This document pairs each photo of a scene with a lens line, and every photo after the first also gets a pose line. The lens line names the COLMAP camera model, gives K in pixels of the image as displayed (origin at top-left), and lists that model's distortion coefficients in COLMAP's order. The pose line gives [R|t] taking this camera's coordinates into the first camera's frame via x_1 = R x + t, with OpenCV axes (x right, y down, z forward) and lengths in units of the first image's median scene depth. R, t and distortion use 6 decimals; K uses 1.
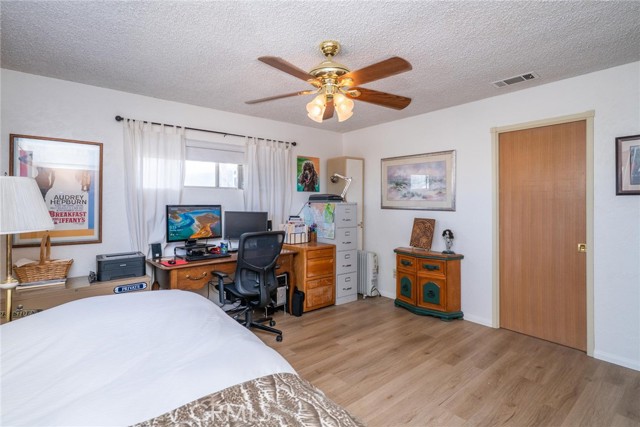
lens RADIAL K [[306.8, 0, 332.0], [0, 306.8, 204.5], [0, 0, 1]] dist [-0.005251, 0.003883]
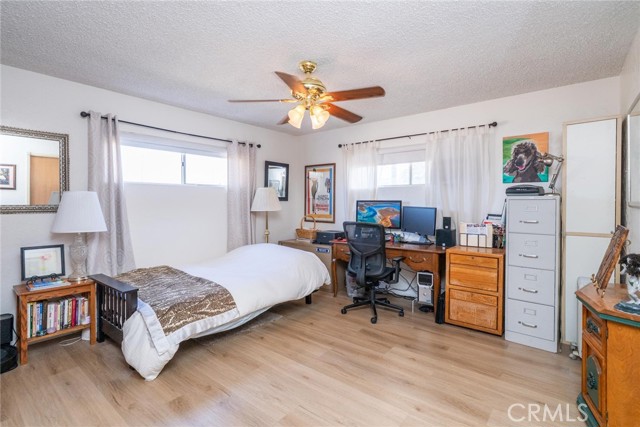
lens RADIAL K [[306.8, 0, 314.2], [0, 306.8, 207.9], [0, 0, 1]] dist [-0.005251, 0.003883]
pose [[0.190765, 0.017062, -0.981487, 0.750829], [-0.005553, 0.999852, 0.016302, 0.013254], [0.981620, 0.002341, 0.190831, 0.503608]]
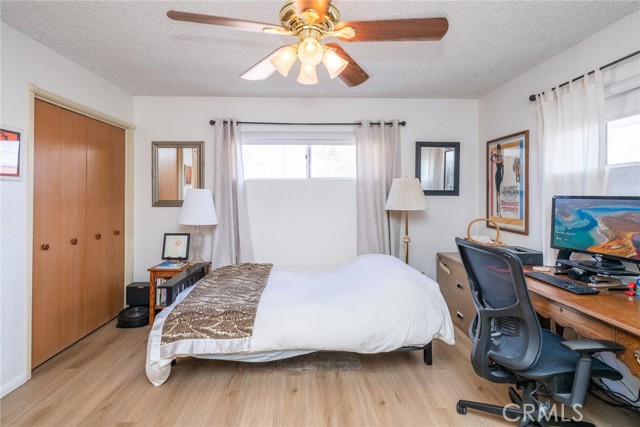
lens RADIAL K [[306.8, 0, 322.2], [0, 306.8, 193.3], [0, 0, 1]] dist [-0.005251, 0.003883]
pose [[-0.609877, -0.003441, -0.792489, 0.337335], [-0.003616, 0.999992, -0.001560, -0.001086], [0.792488, 0.001914, -0.609884, 0.941417]]
